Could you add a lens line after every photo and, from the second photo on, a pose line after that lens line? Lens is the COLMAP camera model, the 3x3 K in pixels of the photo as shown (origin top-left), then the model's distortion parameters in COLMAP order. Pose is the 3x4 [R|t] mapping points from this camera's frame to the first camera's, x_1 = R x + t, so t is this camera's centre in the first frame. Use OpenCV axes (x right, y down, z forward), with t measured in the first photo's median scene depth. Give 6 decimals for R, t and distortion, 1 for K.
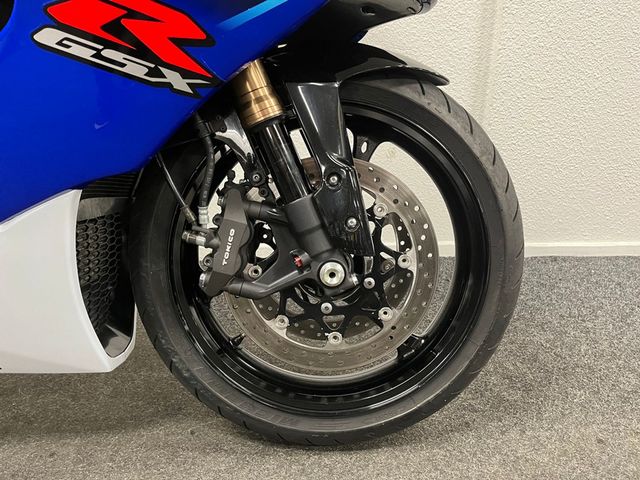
lens RADIAL K [[483.8, 0, 321.0], [0, 483.8, 242.9], [0, 0, 1]] dist [0.081168, -0.110077]
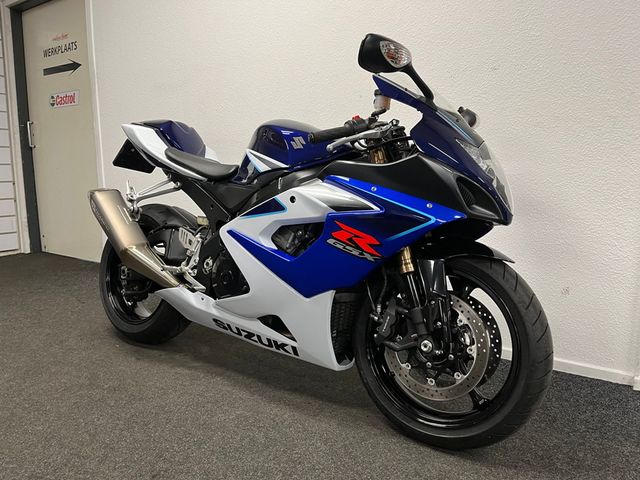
lens RADIAL K [[483.8, 0, 321.0], [0, 483.8, 242.9], [0, 0, 1]] dist [0.081168, -0.110077]
pose [[0.799330, 0.094085, -0.593480, 0.831452], [-0.207616, 0.970083, -0.125840, -0.009705], [0.563885, 0.223804, 0.794950, -1.005821]]
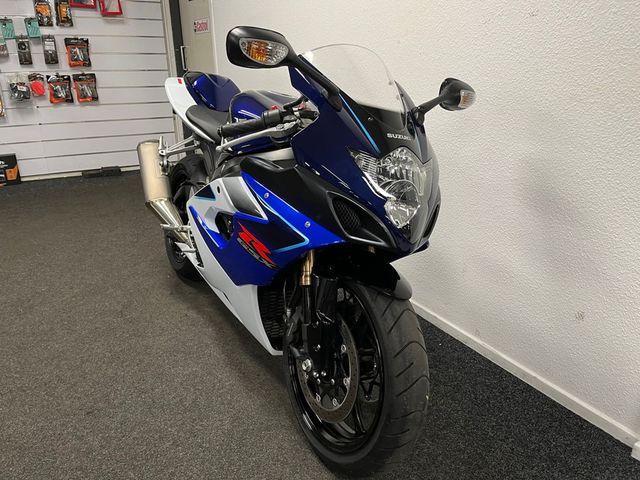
lens RADIAL K [[483.8, 0, 321.0], [0, 483.8, 242.9], [0, 0, 1]] dist [0.081168, -0.110077]
pose [[0.479456, 0.308194, -0.821668, 1.481722], [-0.299026, 0.937646, 0.177209, -0.749414], [0.825049, 0.160736, 0.541718, -0.136802]]
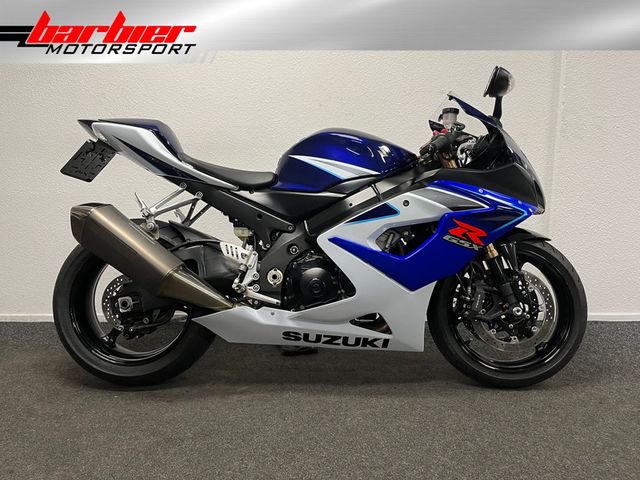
lens RADIAL K [[483.8, 0, 321.0], [0, 483.8, 242.9], [0, 0, 1]] dist [0.081168, -0.110077]
pose [[0.999017, 0.000365, -0.044337, -0.909406], [-0.008844, 0.981513, -0.191189, 0.209691], [0.043448, 0.191394, 0.980551, -1.730475]]
